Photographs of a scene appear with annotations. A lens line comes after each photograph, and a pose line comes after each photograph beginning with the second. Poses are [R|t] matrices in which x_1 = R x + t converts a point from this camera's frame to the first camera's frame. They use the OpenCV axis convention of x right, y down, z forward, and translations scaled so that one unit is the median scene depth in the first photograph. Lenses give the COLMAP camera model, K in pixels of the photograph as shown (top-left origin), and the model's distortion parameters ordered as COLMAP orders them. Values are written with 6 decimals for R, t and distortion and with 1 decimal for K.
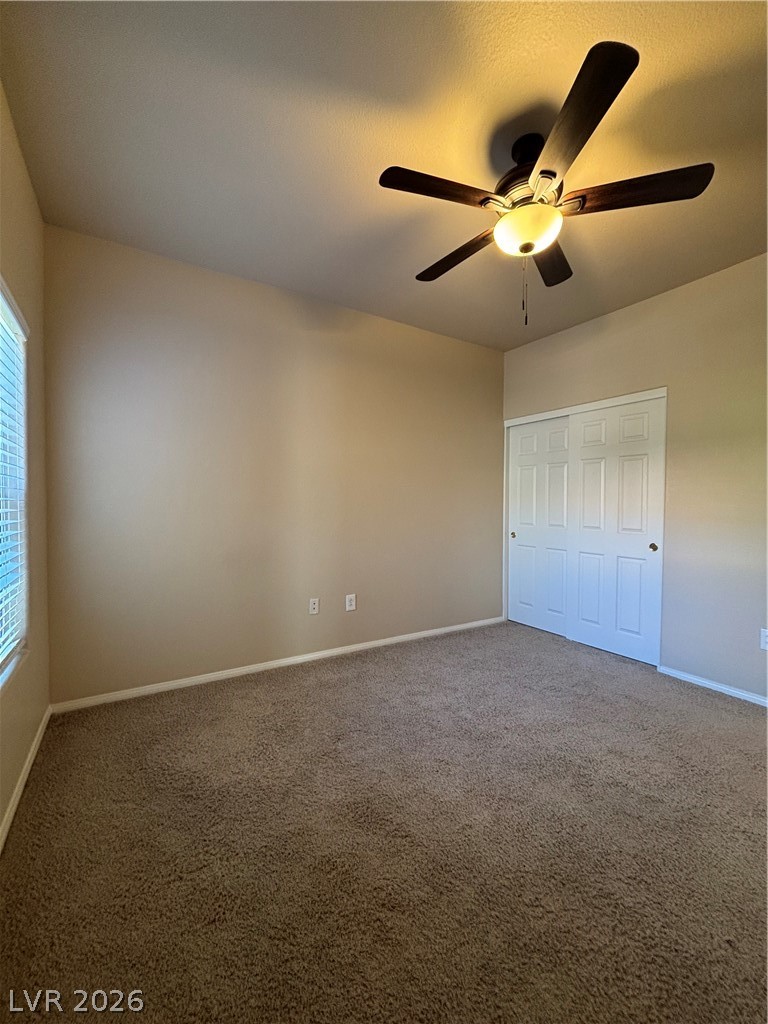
lens RADIAL K [[415.2, 0, 385.2], [0, 415.2, 513.7], [0, 0, 1]] dist [0.000529, -0.000312]
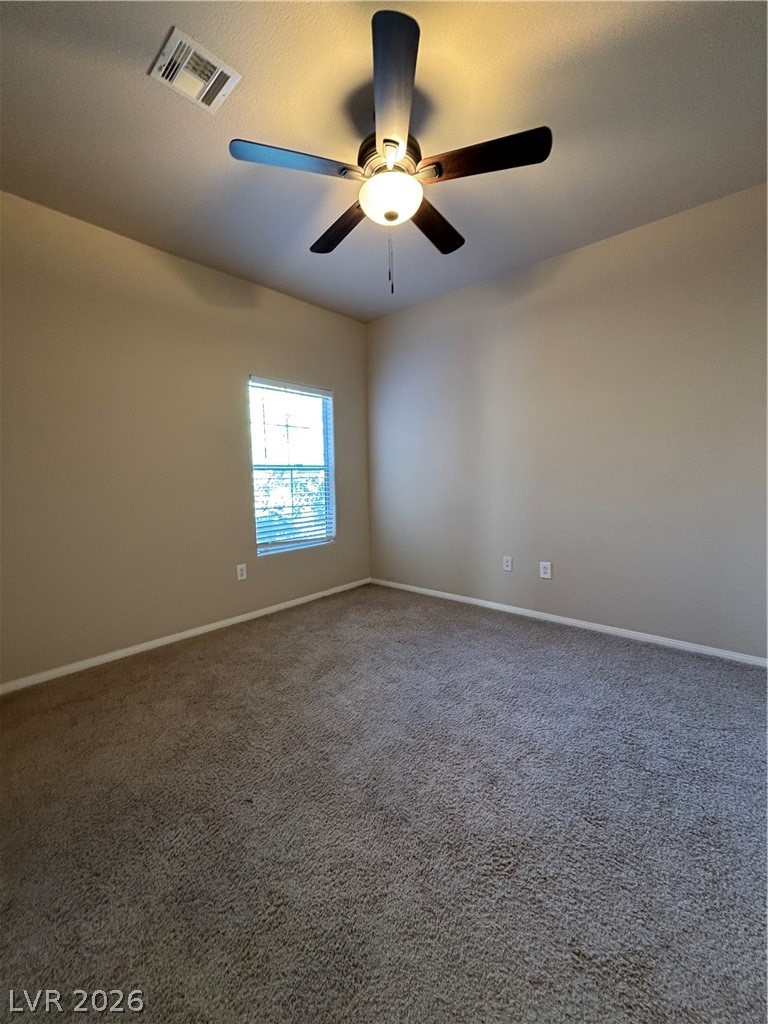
lens RADIAL K [[415.2, 0, 385.2], [0, 415.2, 513.7], [0, 0, 1]] dist [0.000529, -0.000312]
pose [[0.293104, 0.074652, -0.953162, 0.982768], [-0.008723, 0.997114, 0.075412, 0.015365], [0.956041, -0.013789, 0.292909, 0.478209]]
